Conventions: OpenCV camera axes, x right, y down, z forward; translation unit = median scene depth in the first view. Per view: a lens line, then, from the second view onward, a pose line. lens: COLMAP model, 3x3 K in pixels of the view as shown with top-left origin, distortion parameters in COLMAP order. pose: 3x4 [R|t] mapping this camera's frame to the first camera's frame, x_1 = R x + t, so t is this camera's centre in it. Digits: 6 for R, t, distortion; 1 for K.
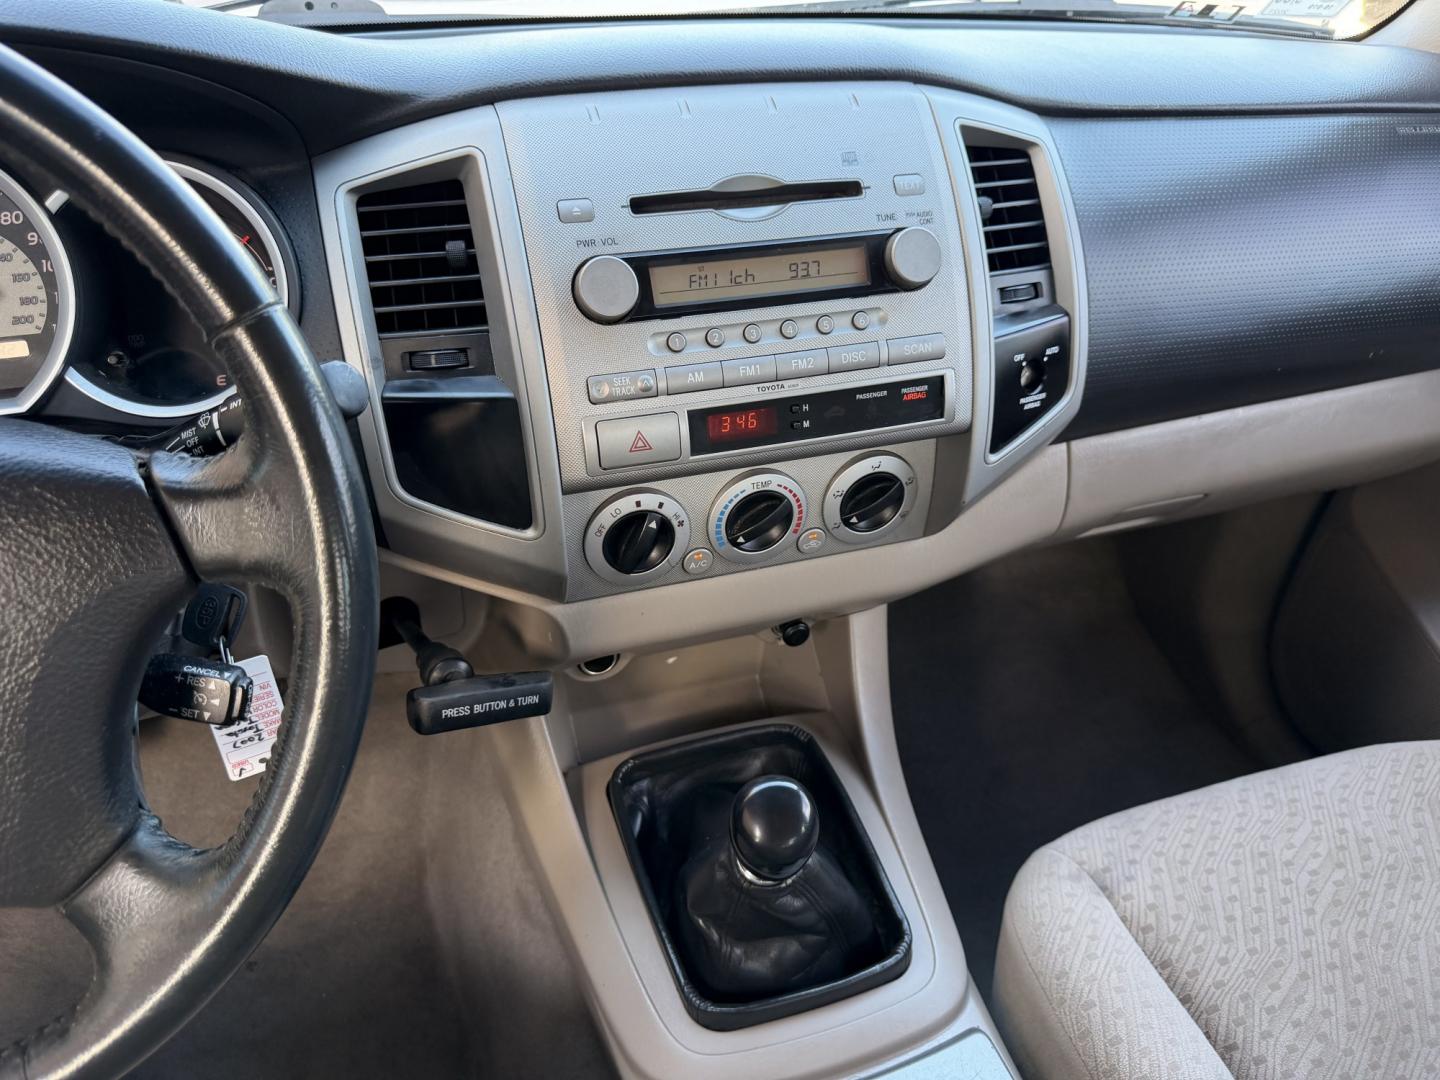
lens RADIAL K [[1035.9, 0, 718.0], [0, 1035.9, 549.3], [0, 0, 1]] dist [0.024273, -0.049288]
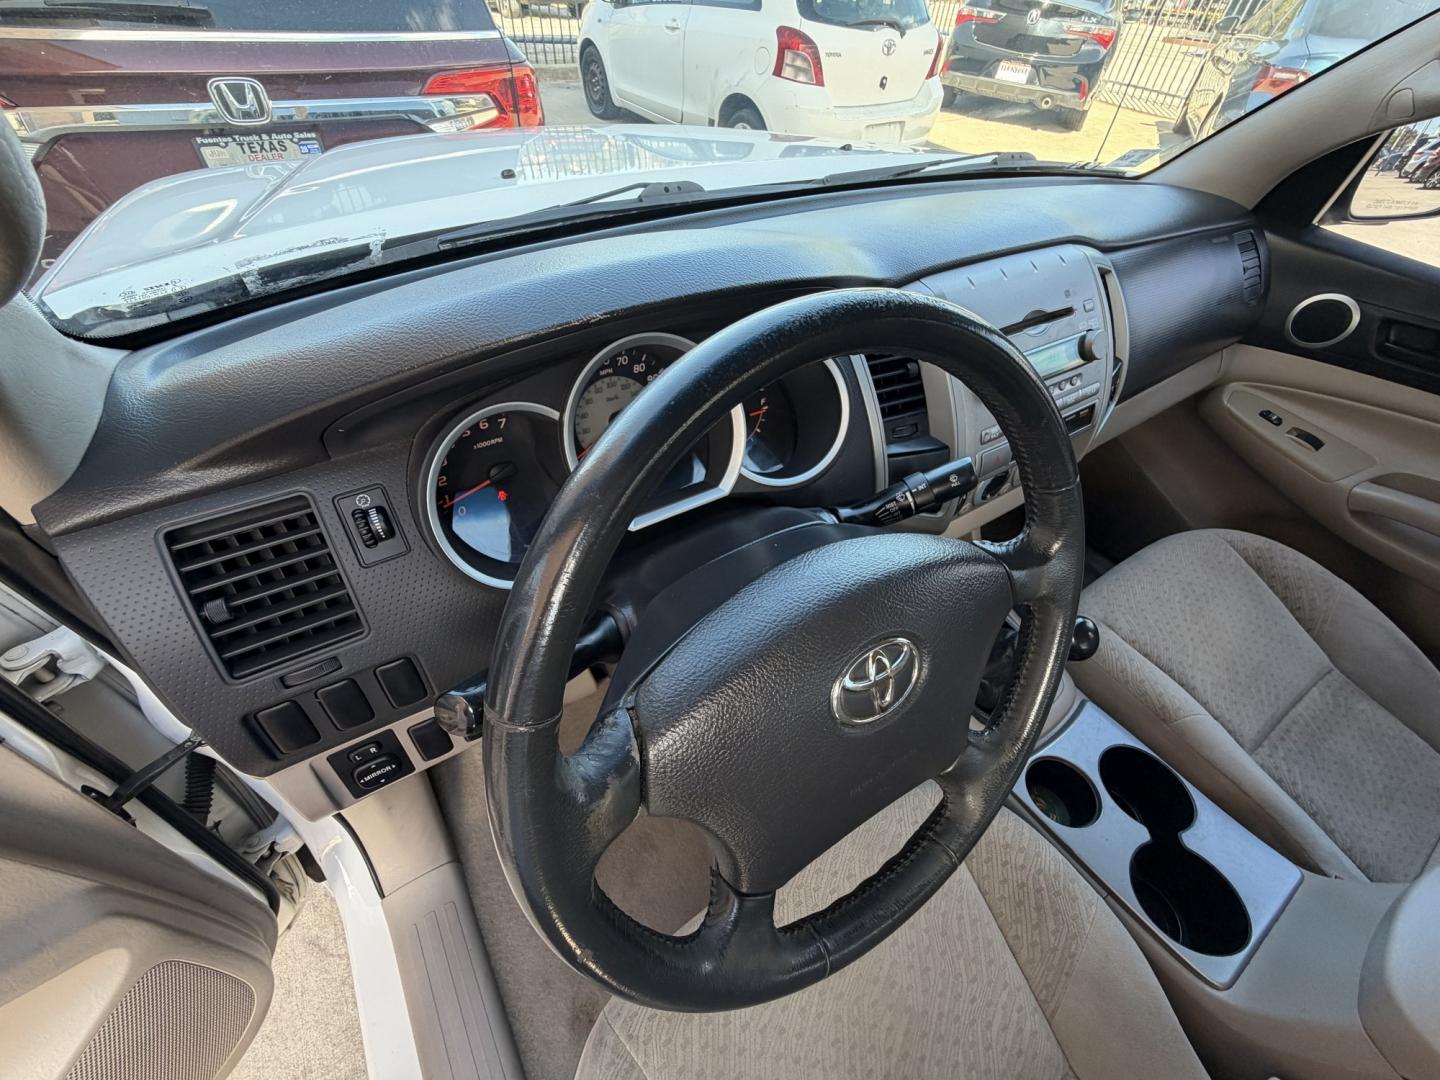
lens RADIAL K [[576.0, 0, 716.8], [0, 576.0, 537.5], [0, 0, 1]] dist [-0.001941, 0.000566]
pose [[0.967533, -0.151414, 0.202369, -0.738288], [0.112765, 0.975187, 0.190509, -0.207025], [-0.226194, -0.161504, 0.960600, 0.058903]]
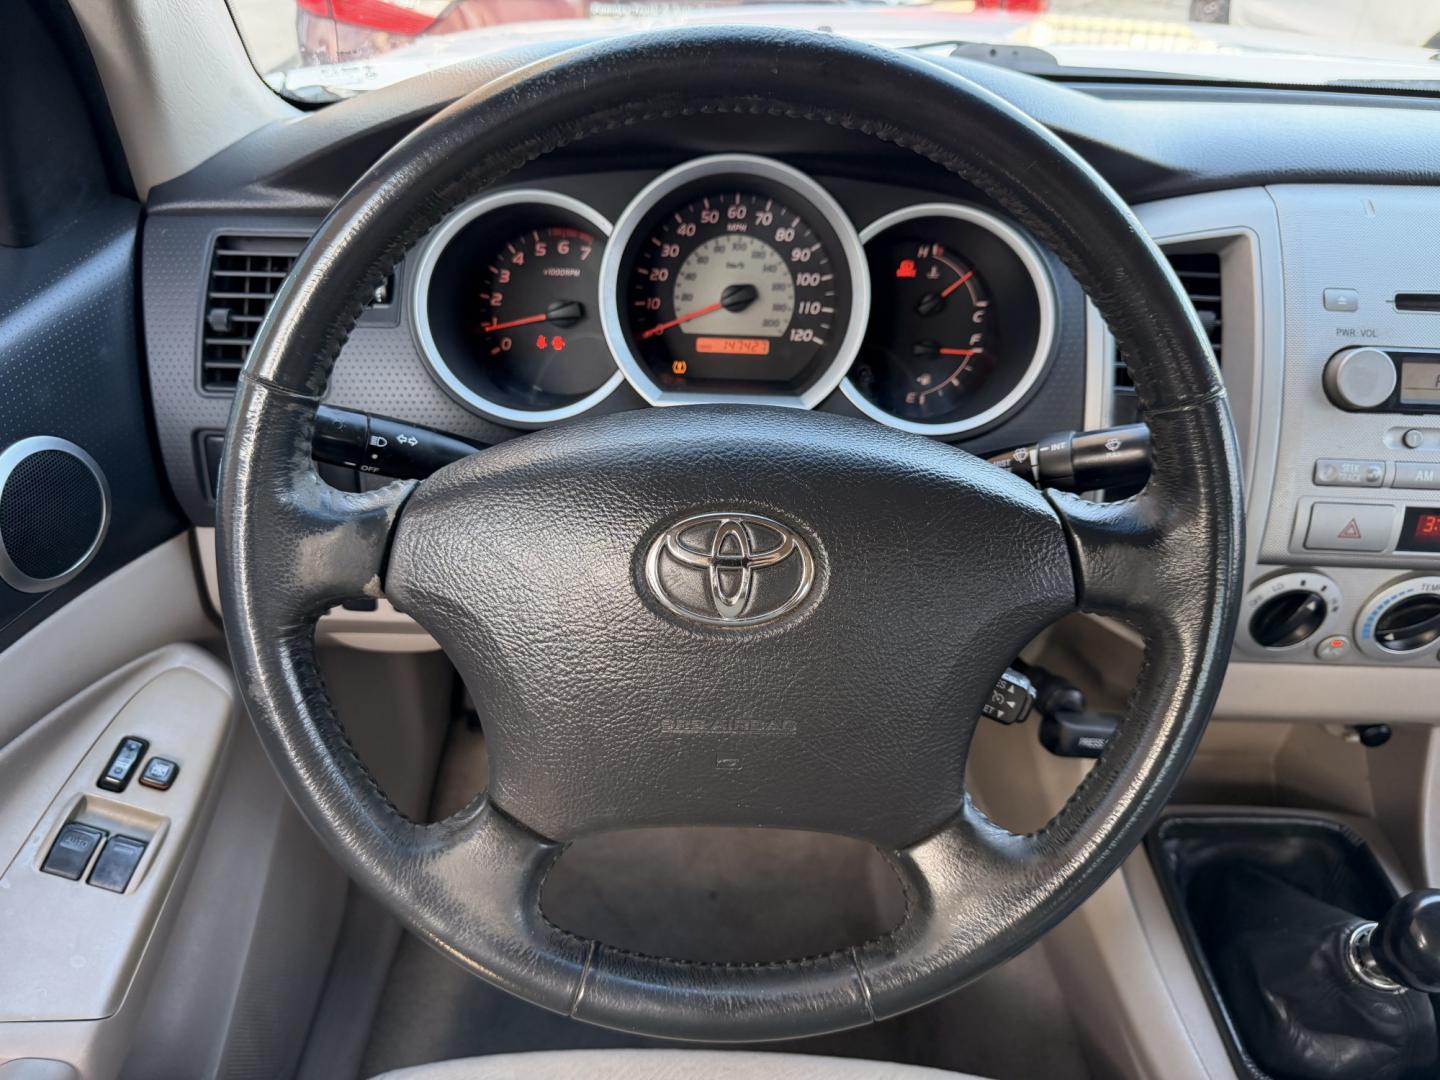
lens RADIAL K [[1035.9, 0, 708.7], [0, 1035.9, 543.9], [0, 0, 1]] dist [0.024273, -0.049288]
pose [[0.943344, 0.195479, -0.268122, -0.357513], [-0.196507, 0.980226, 0.023271, 0.009010], [0.267370, 0.030735, 0.963104, -0.130327]]
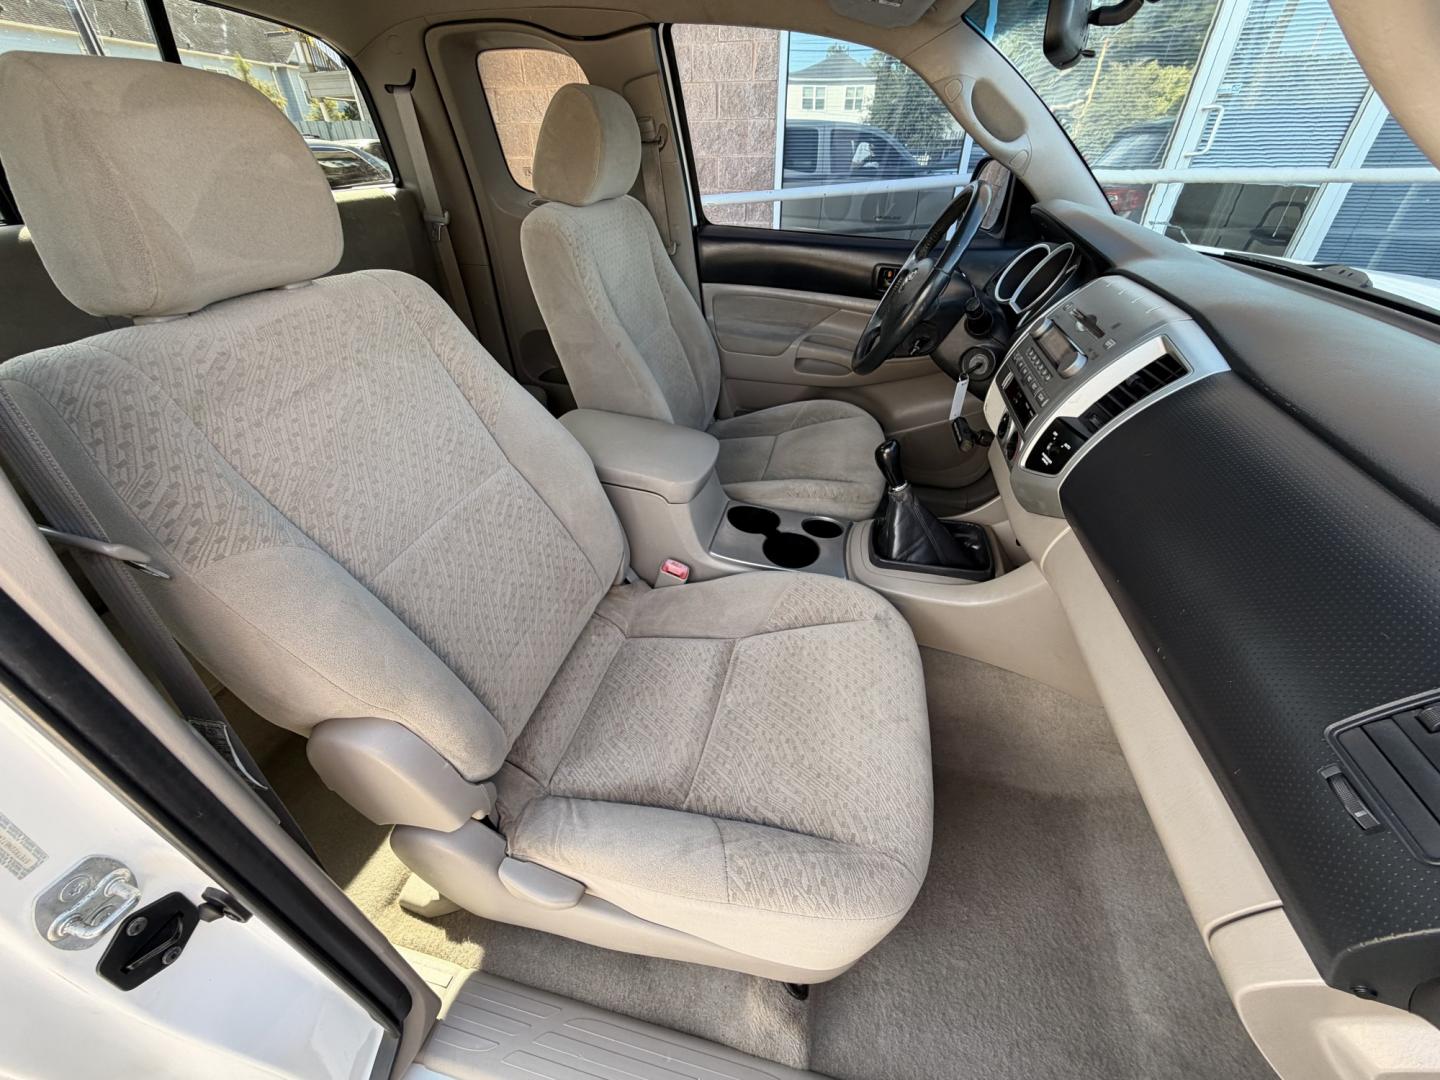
lens RADIAL K [[572.4, 0, 716.9], [0, 572.4, 543.0], [0, 0, 1]] dist [0.001644, 0.000393]
pose [[-0.522585, 0.475580, -0.707622, 1.586312], [-0.501444, 0.499799, 0.706226, -0.557228], [0.689536, 0.723895, -0.022711, 0.744912]]
